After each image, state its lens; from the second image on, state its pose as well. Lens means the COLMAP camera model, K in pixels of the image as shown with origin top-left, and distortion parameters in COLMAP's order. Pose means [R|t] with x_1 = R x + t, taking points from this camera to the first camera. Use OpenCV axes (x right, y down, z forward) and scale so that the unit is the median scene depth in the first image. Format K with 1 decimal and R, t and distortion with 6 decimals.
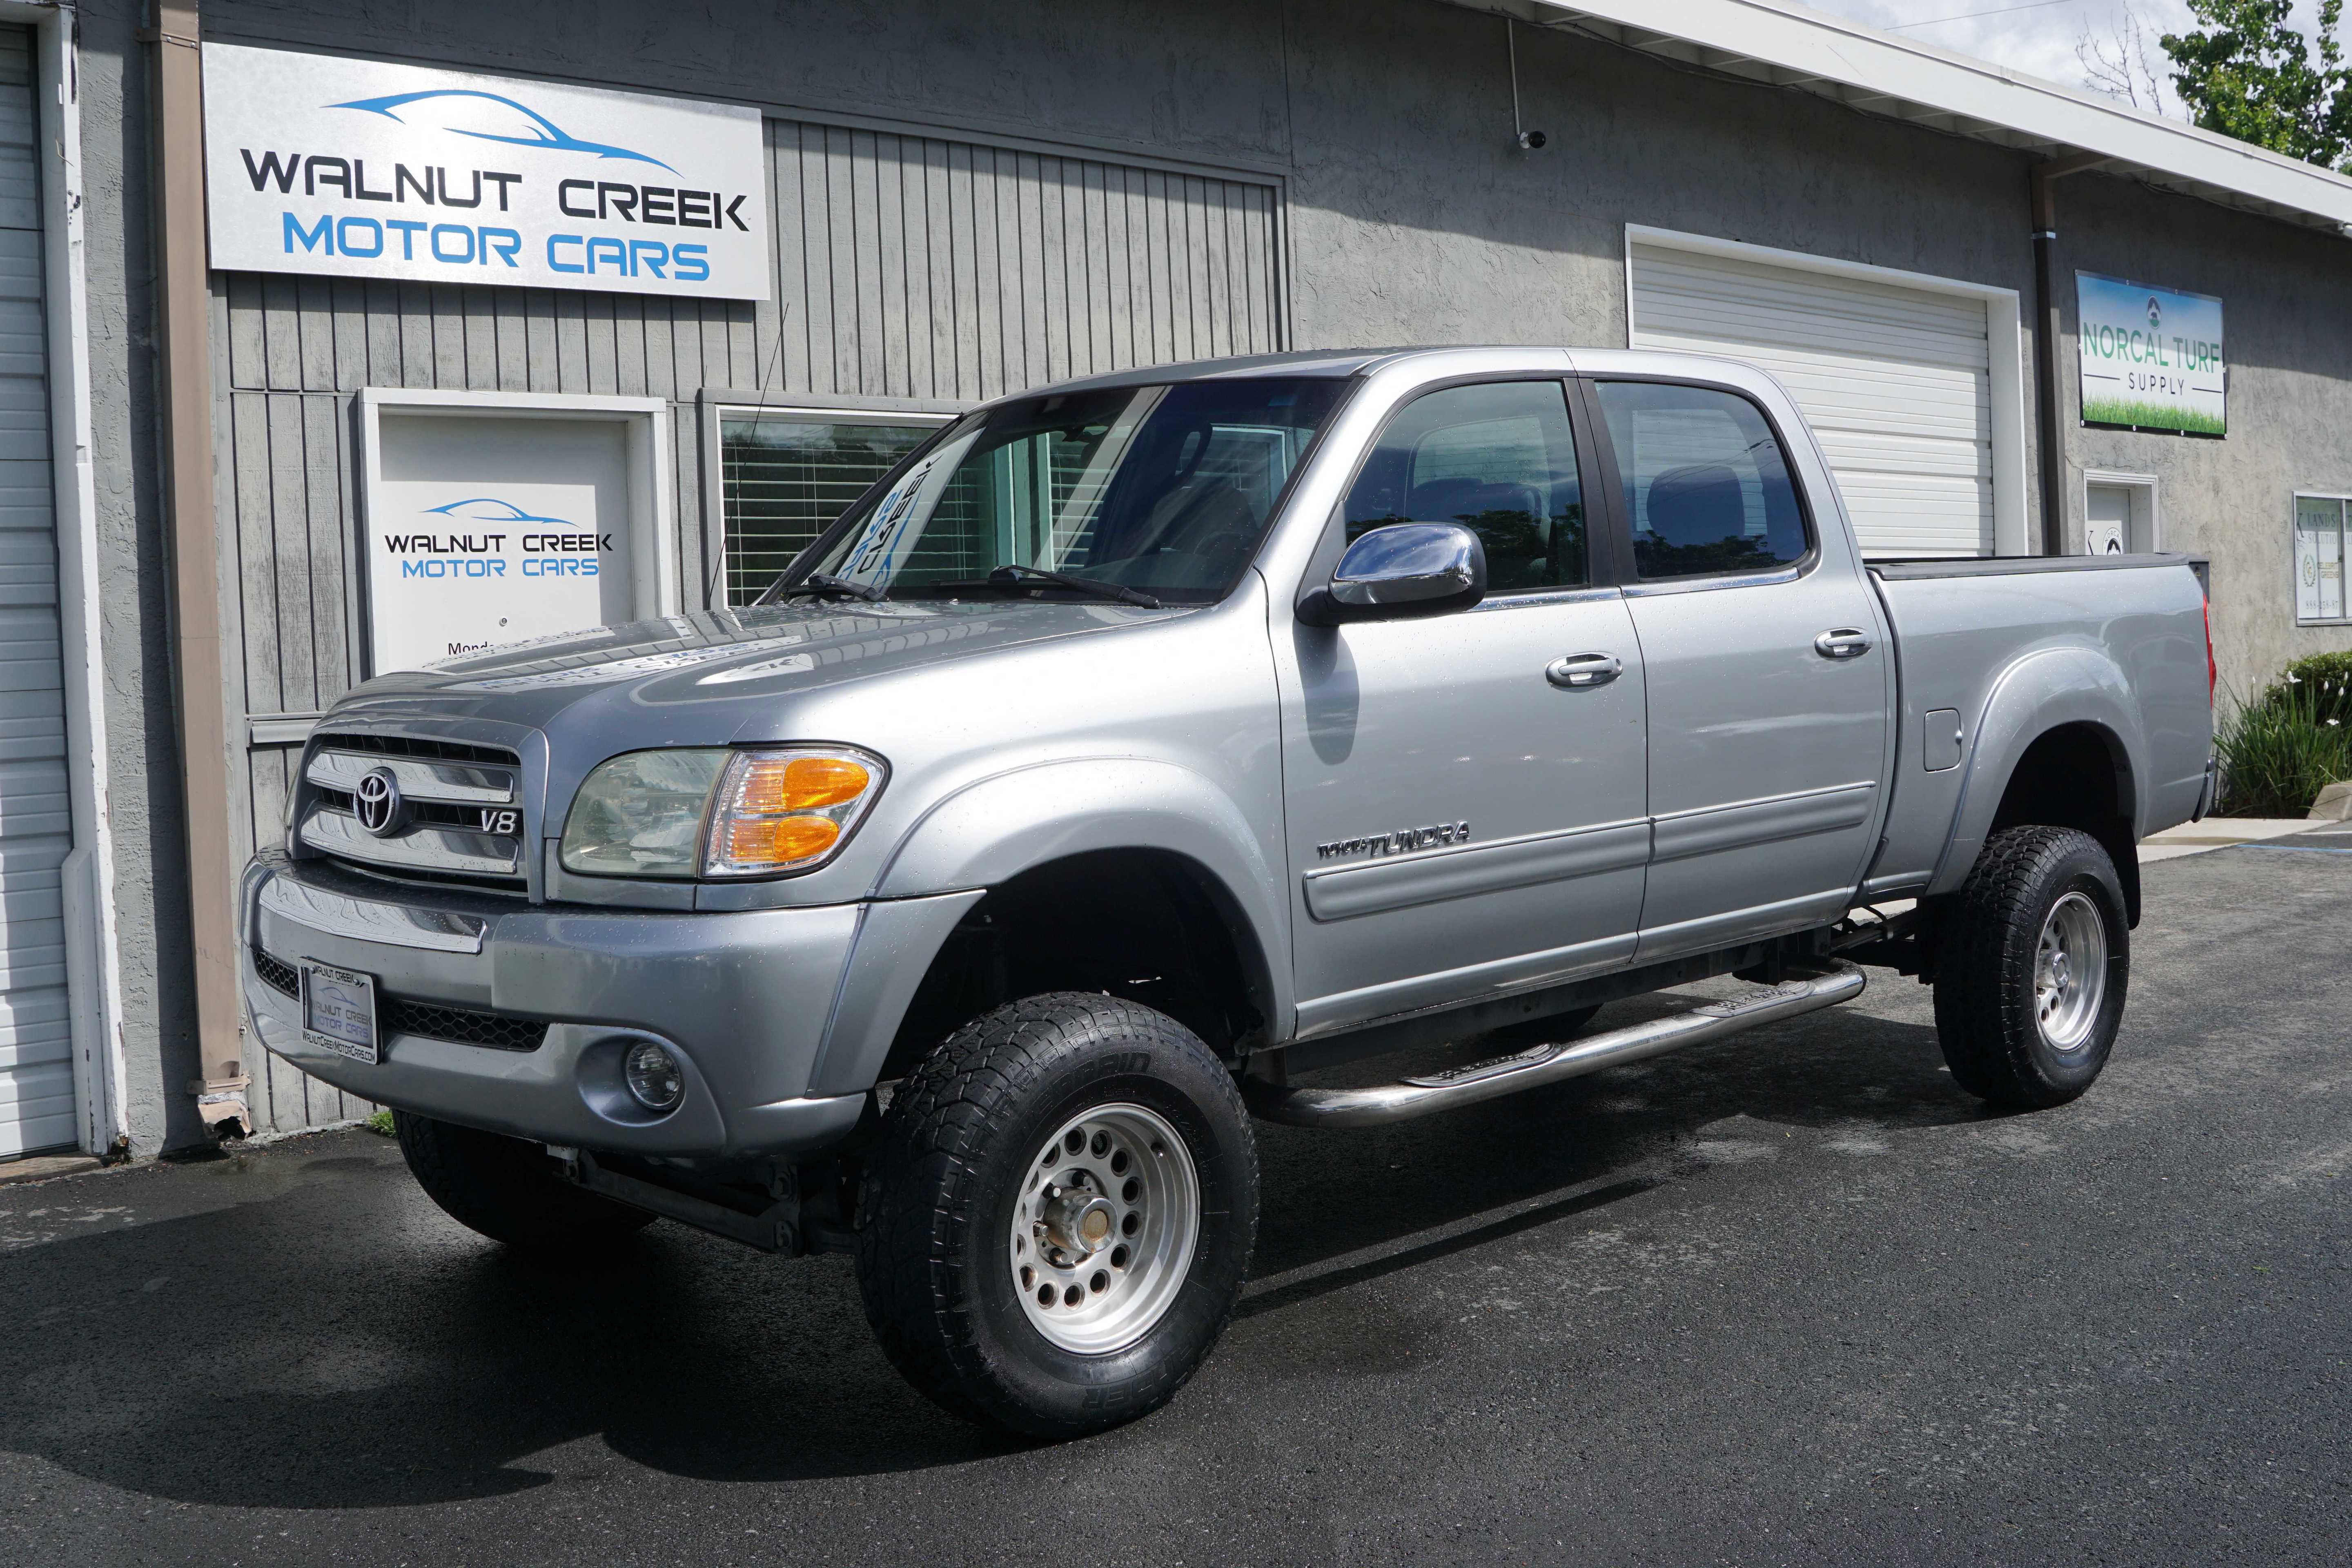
lens RADIAL K [[2472.3, 0, 1192.5], [0, 2472.3, 790.6], [0, 0, 1]] dist [-0.156024, 0.108628]
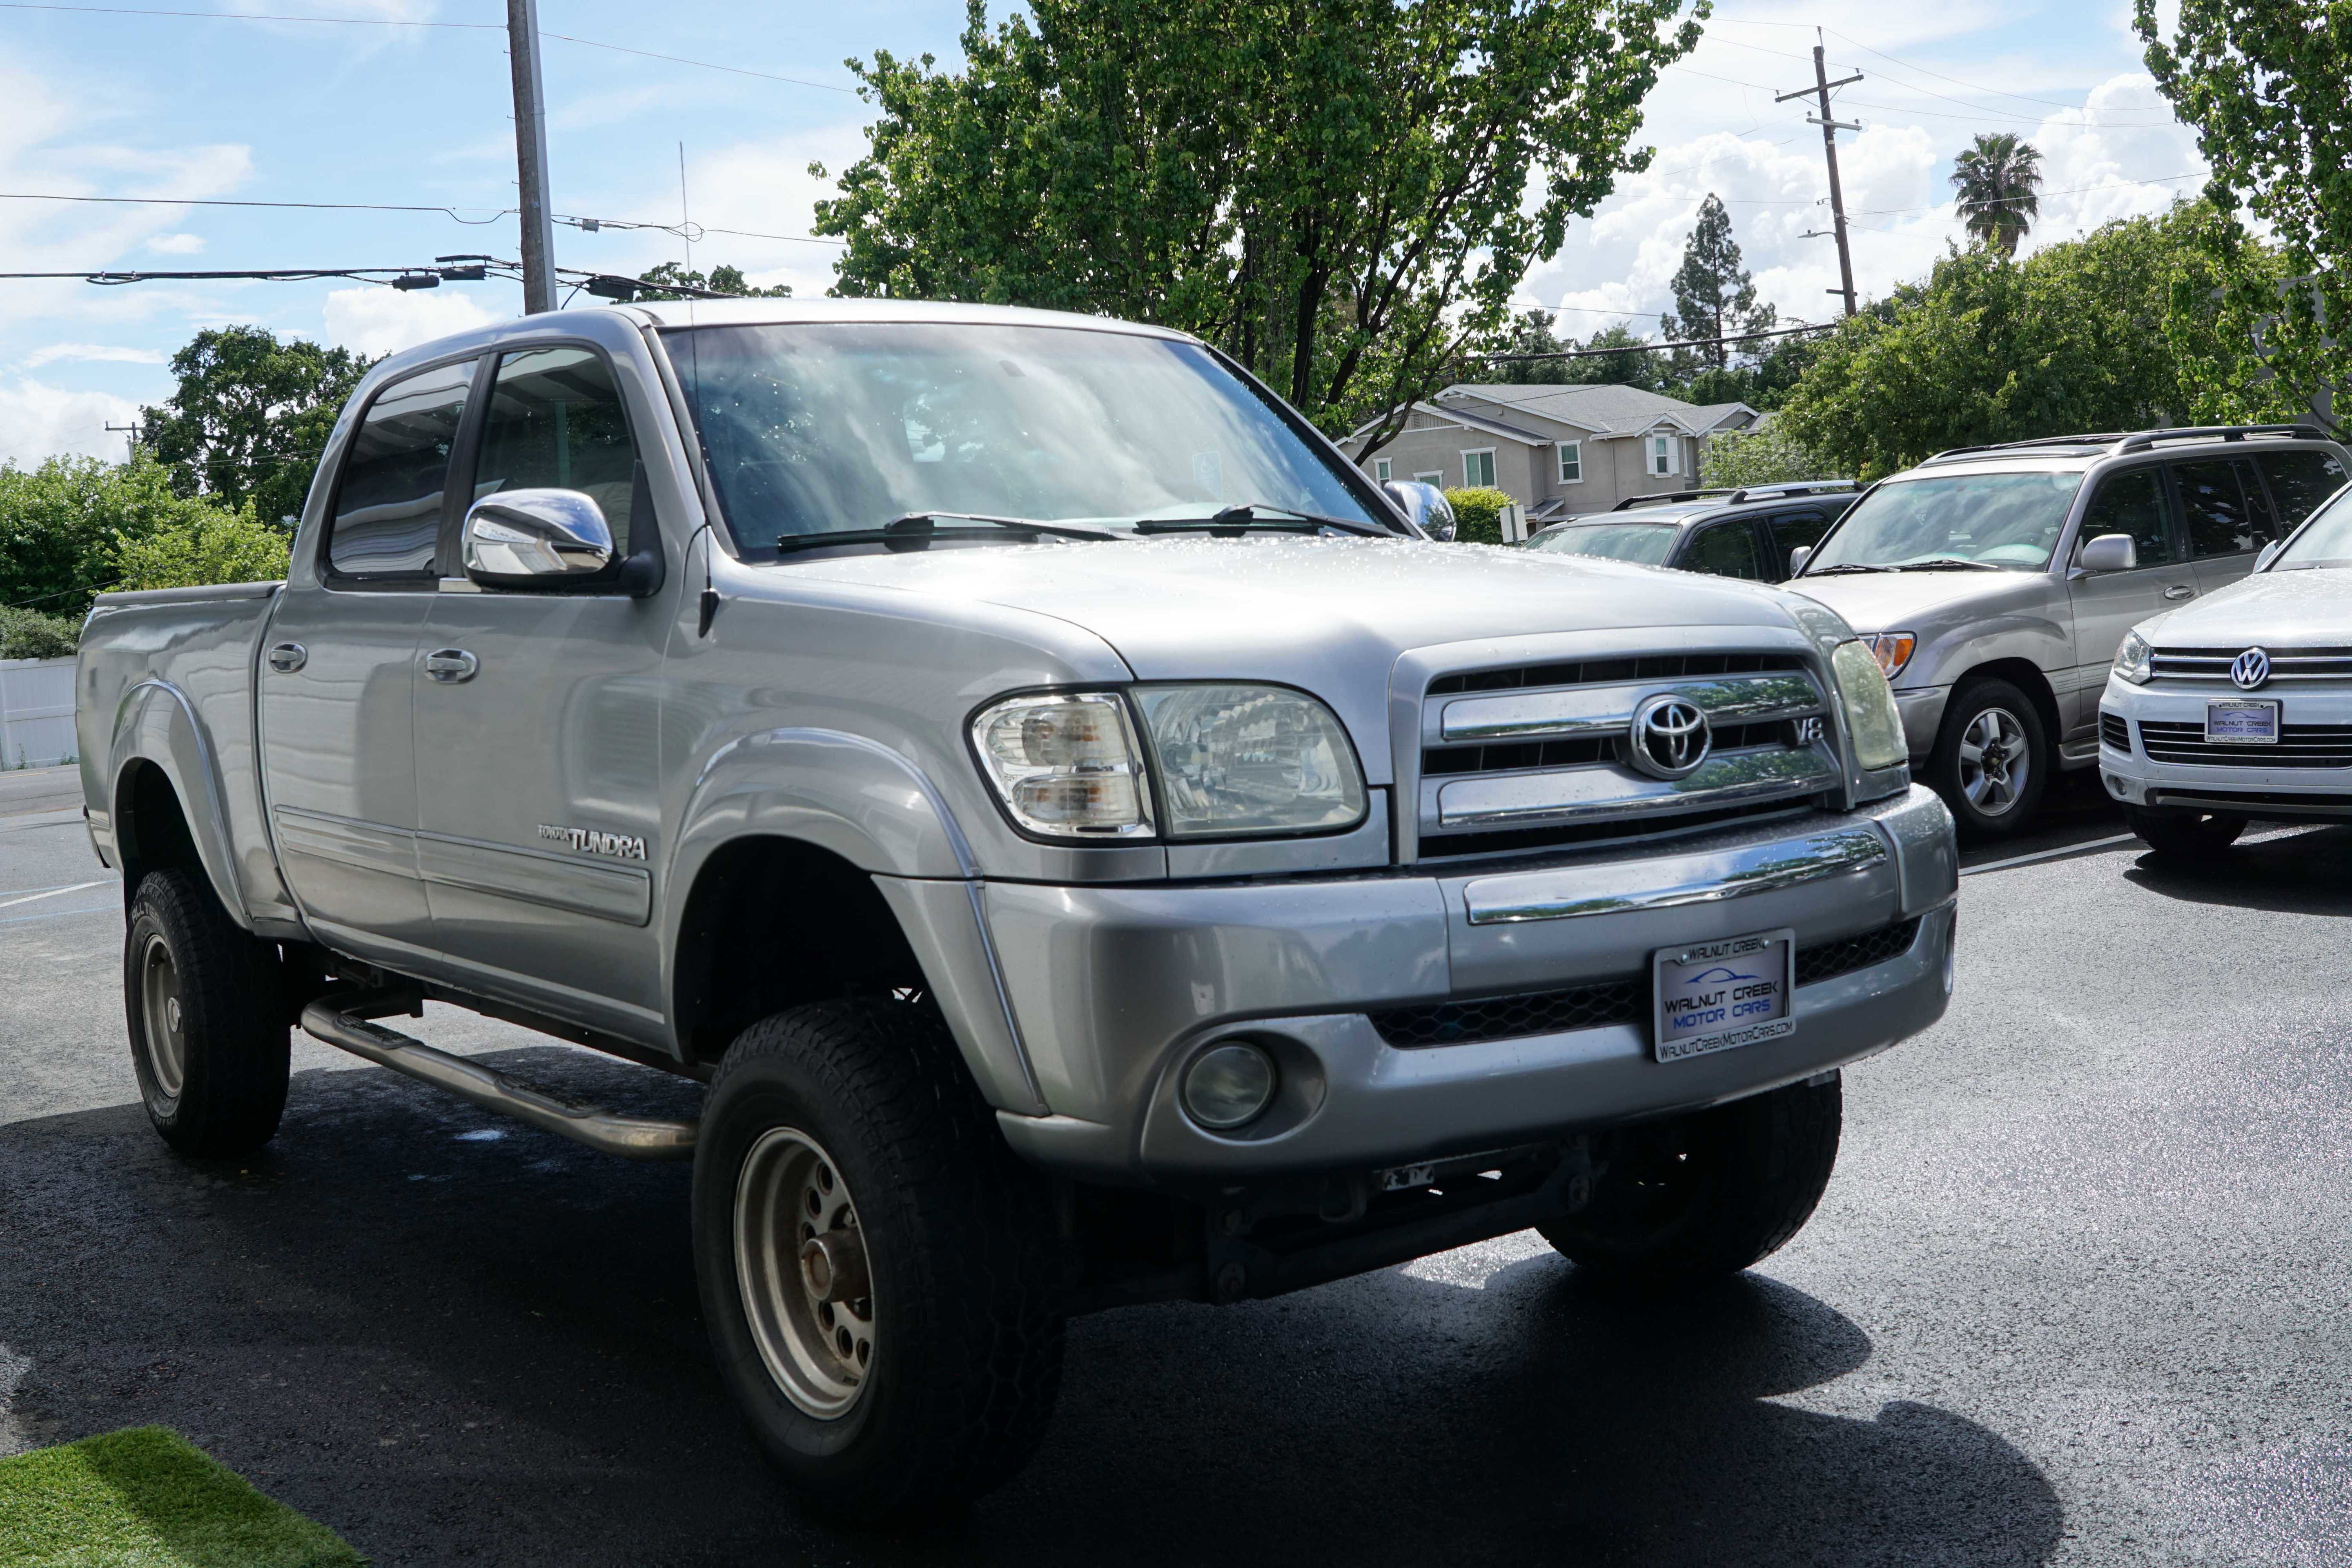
lens RADIAL K [[2472.3, 0, 1192.5], [0, 2472.3, 790.6], [0, 0, 1]] dist [-0.156024, 0.108628]
pose [[0.112239, -0.064249, 0.991602, -0.709656], [0.125657, 0.990814, 0.049975, -0.023228], [-0.985704, 0.118993, 0.119281, 0.649712]]
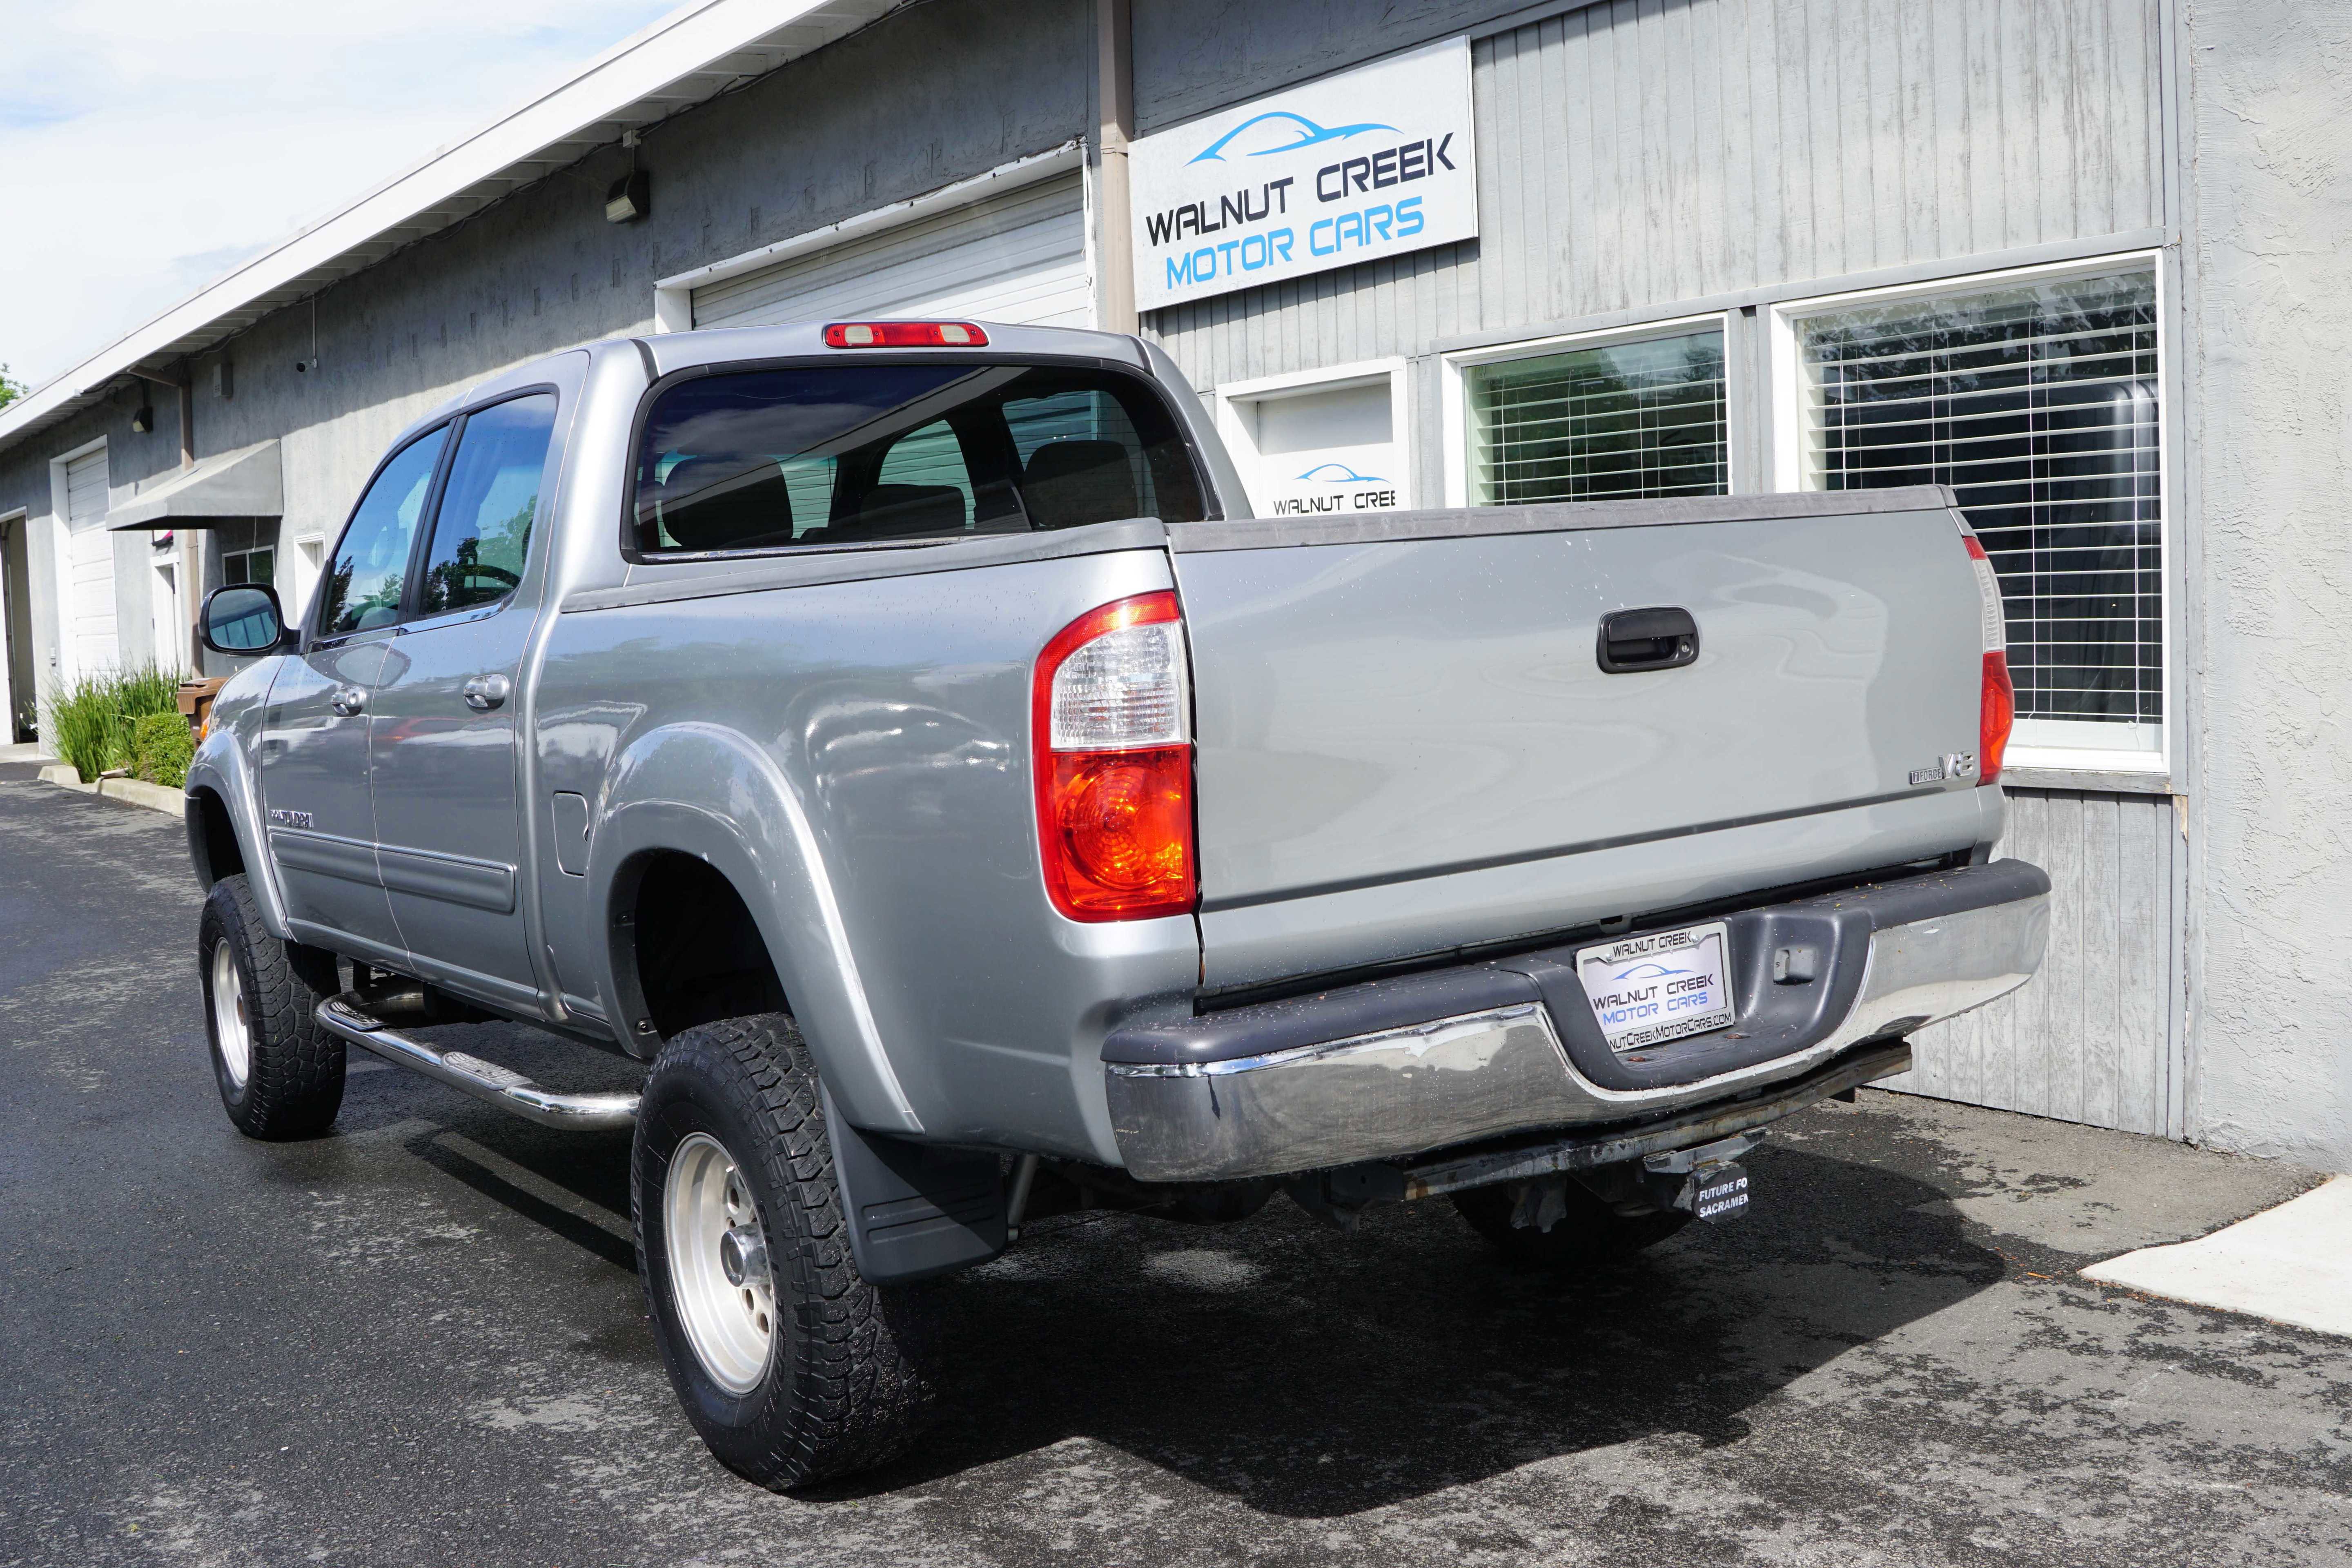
lens RADIAL K [[2470.1, 0, 1190.8], [0, 2470.1, 789.1], [0, 0, 1]] dist [-0.152682, 0.097940]
pose [[-0.165818, 0.119327, -0.978910, 0.875300], [-0.015439, 0.992216, 0.123565, -0.112323], [0.986036, 0.035602, -0.162685, 1.150473]]
